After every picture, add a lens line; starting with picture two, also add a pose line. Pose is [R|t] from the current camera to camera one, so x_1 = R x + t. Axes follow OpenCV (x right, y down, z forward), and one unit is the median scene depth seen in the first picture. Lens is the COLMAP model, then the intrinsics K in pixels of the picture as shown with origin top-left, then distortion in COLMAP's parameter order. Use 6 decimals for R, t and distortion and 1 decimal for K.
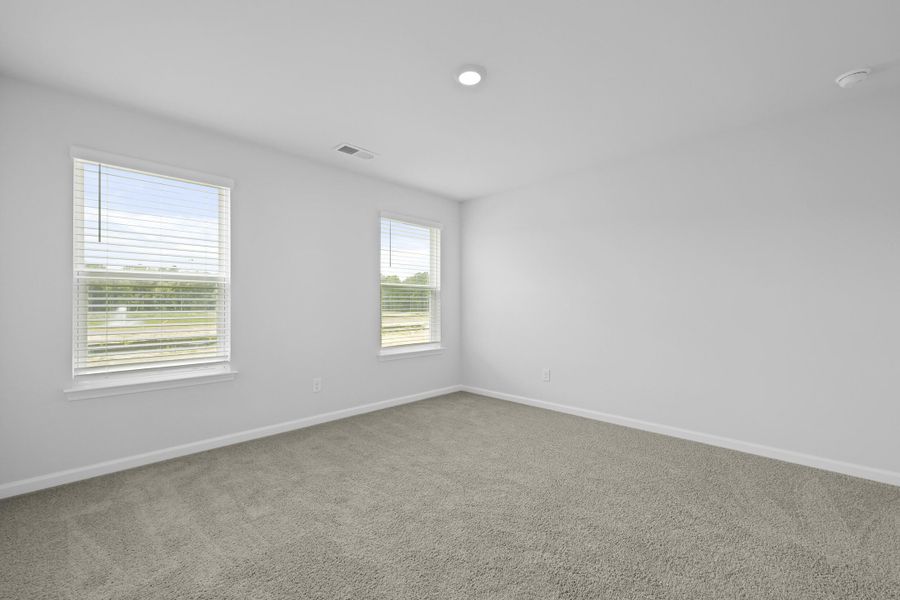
lens RADIAL K [[395.7, 0, 440.0], [0, 395.7, 307.0], [0, 0, 1]] dist [0.010643, 0.000341]
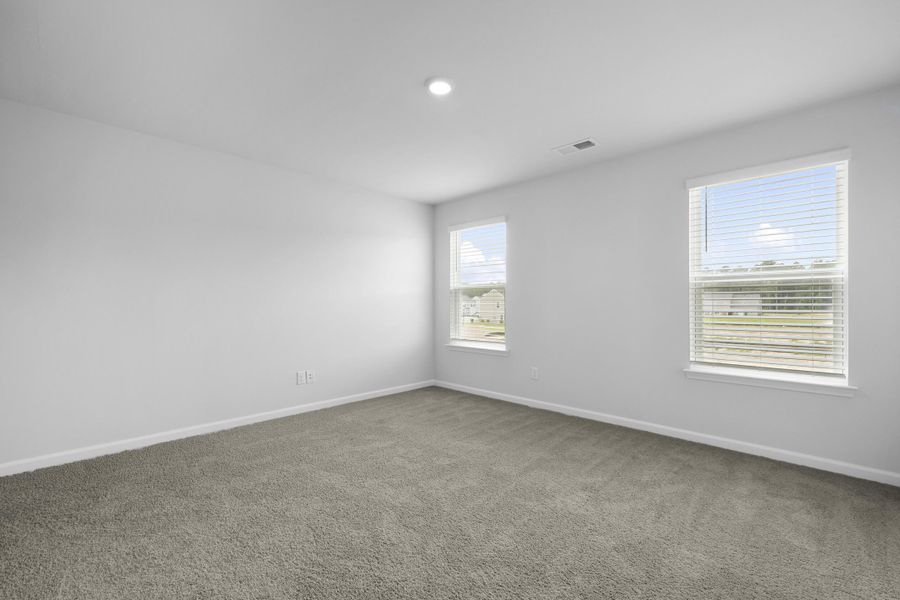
lens RADIAL K [[346.7, 0, 449.3], [0, 346.7, 301.7], [0, 0, 1]] dist [-0.002194, -0.000143]
pose [[0.060631, -0.004532, -0.998150, 0.071419], [-0.007765, 0.999957, -0.005012, -0.000292], [0.998130, 0.008055, 0.060593, 0.073007]]
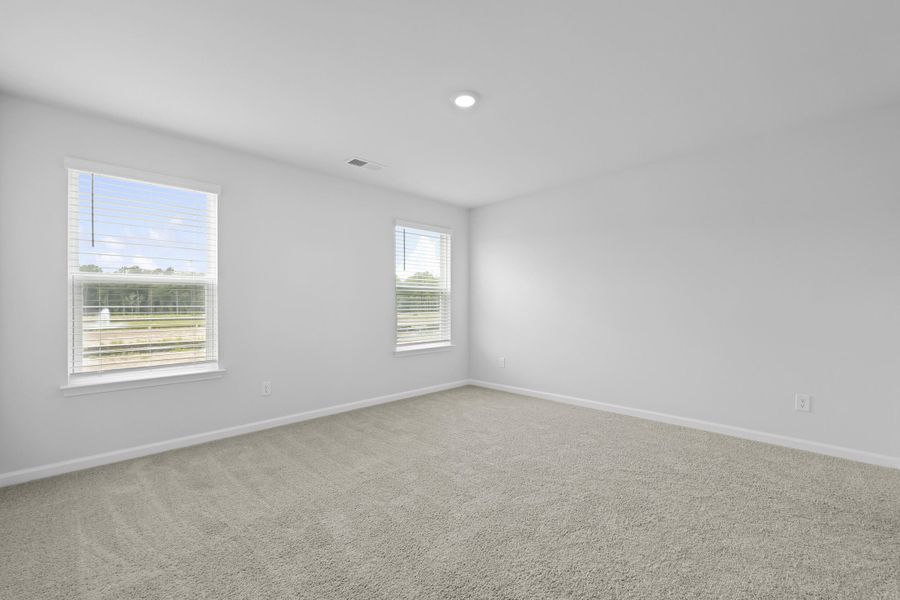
lens RADIAL K [[357.4, 0, 432.8], [0, 357.4, 306.7], [0, 0, 1]] dist [-0.000288, -0.000026]
pose [[0.997400, -0.001466, -0.072044, 0.054569], [0.001338, 0.999997, -0.001832, -0.000237], [0.072047, 0.001730, 0.997400, 0.055558]]
